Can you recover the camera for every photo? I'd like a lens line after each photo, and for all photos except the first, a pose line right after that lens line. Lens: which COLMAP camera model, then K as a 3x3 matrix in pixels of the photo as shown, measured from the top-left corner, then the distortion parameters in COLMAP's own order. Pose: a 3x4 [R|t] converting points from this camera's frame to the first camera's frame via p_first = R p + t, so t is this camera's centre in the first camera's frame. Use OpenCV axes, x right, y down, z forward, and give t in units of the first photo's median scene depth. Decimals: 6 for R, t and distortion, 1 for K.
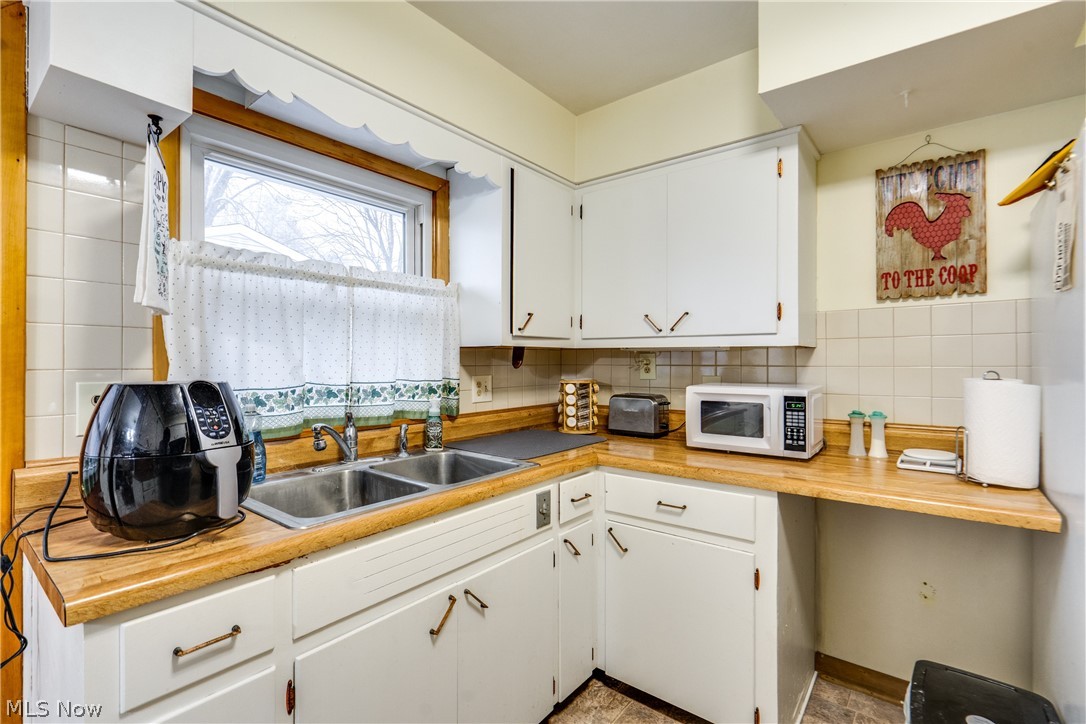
lens RADIAL K [[512.7, 0, 538.4], [0, 512.7, 361.0], [0, 0, 1]] dist [-0.003938, 0.001191]
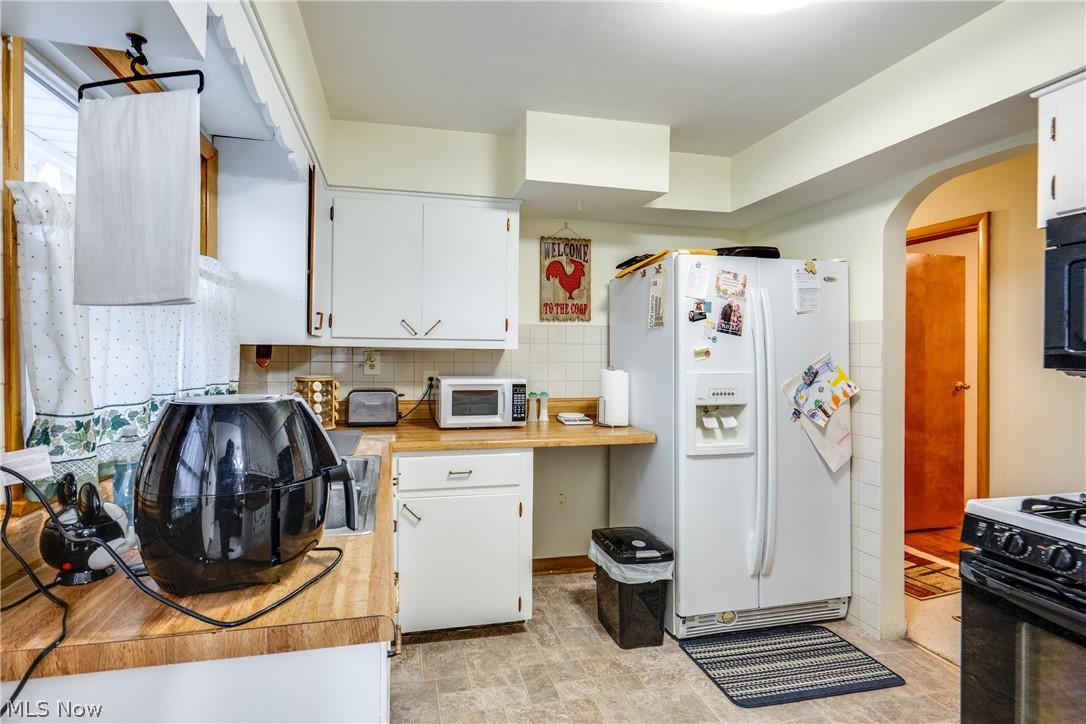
lens RADIAL K [[512.7, 0, 537.3], [0, 512.7, 354.1], [0, 0, 1]] dist [-0.003938, 0.001191]
pose [[0.608509, 0.003823, 0.793538, -0.605808], [-0.009458, 0.999952, 0.002435, -0.019975], [-0.793491, -0.008986, 0.608516, 0.062105]]
